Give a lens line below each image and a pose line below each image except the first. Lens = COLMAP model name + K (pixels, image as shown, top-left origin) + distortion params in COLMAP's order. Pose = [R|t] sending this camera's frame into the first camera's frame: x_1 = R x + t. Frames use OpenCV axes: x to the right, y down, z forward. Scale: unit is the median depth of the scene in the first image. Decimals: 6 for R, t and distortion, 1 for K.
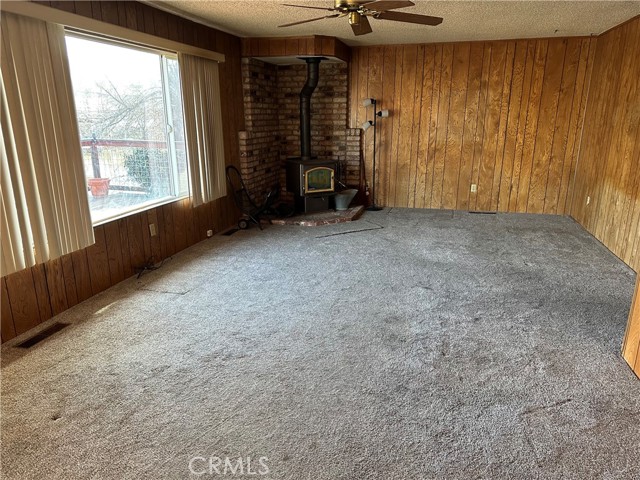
lens RADIAL K [[446.3, 0, 323.1], [0, 446.3, 238.4], [0, 0, 1]] dist [0.101829, -0.128833]
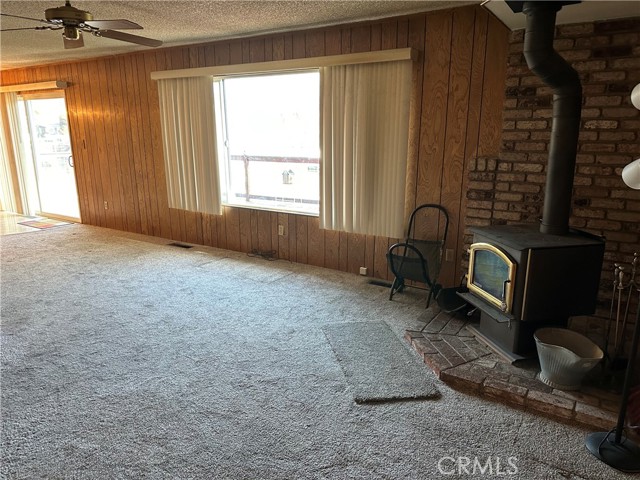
lens RADIAL K [[446.3, 0, 323.1], [0, 446.3, 238.4], [0, 0, 1]] dist [0.101829, -0.128833]
pose [[-0.303209, 0.221874, -0.926734, 0.670571], [-0.251544, 0.919386, 0.302415, -0.379634], [0.919124, 0.324809, -0.222955, 1.380115]]
